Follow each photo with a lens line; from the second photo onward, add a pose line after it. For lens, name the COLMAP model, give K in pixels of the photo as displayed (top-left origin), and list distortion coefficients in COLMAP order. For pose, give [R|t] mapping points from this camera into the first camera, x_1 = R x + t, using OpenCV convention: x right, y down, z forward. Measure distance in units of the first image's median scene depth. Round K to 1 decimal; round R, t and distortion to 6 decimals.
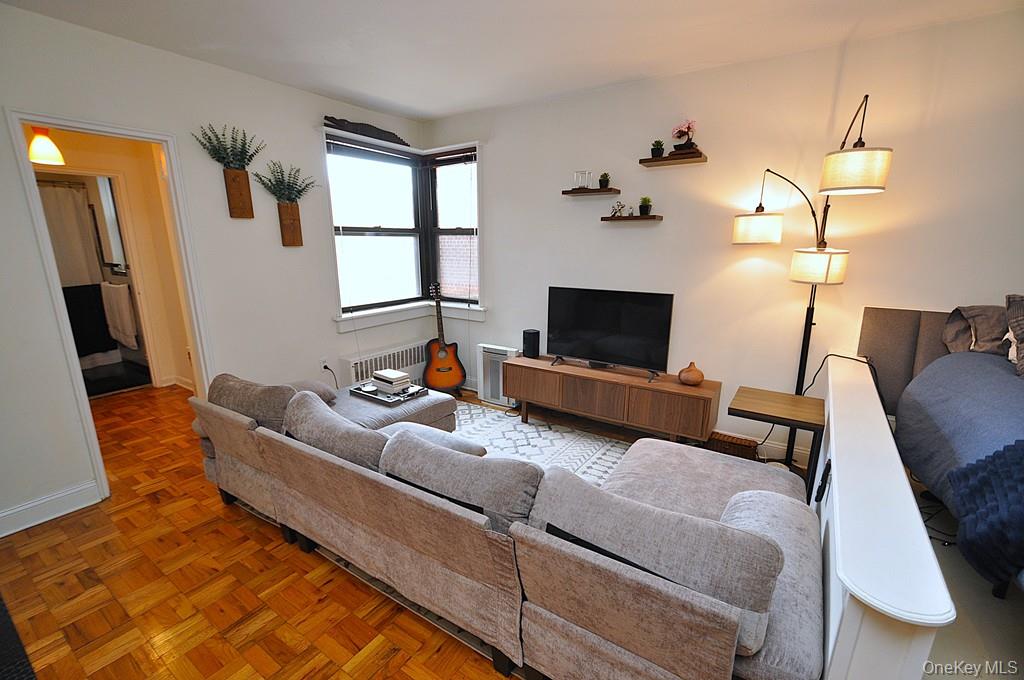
lens RADIAL K [[441.5, 0, 509.9], [0, 441.5, 354.3], [0, 0, 1]] dist [0.002474, -0.000474]
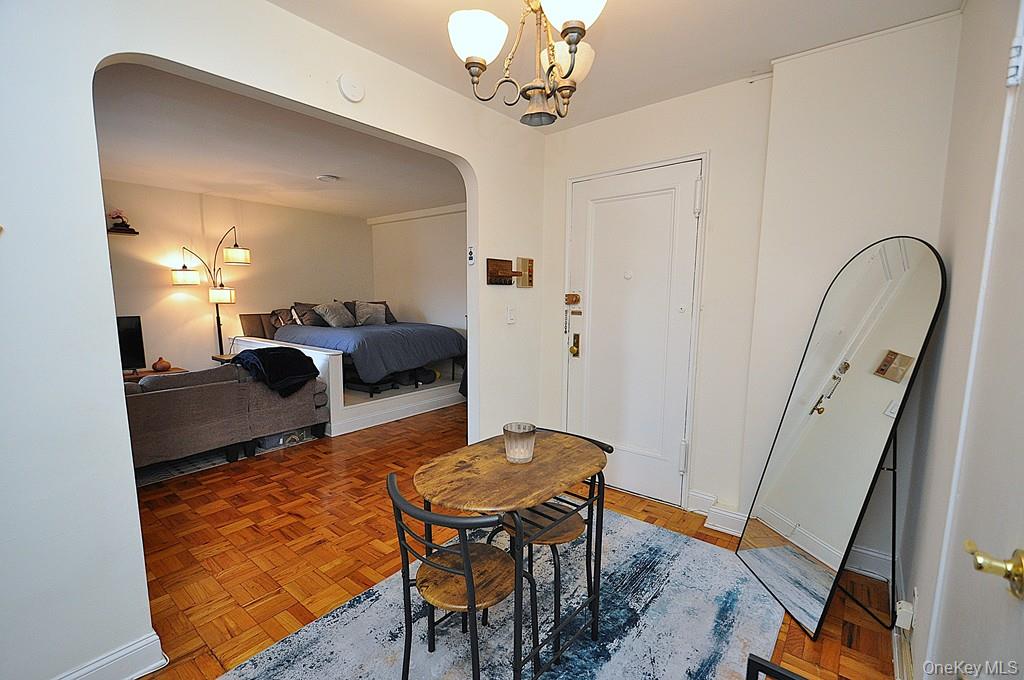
lens RADIAL K [[441.5, 0, 509.9], [0, 441.5, 354.3], [0, 0, 1]] dist [0.002474, -0.000474]
pose [[0.070080, -0.138512, 0.987878, -0.956249], [0.245003, 0.962369, 0.117555, 0.114661], [-0.966986, 0.233795, 0.101378, -0.347057]]
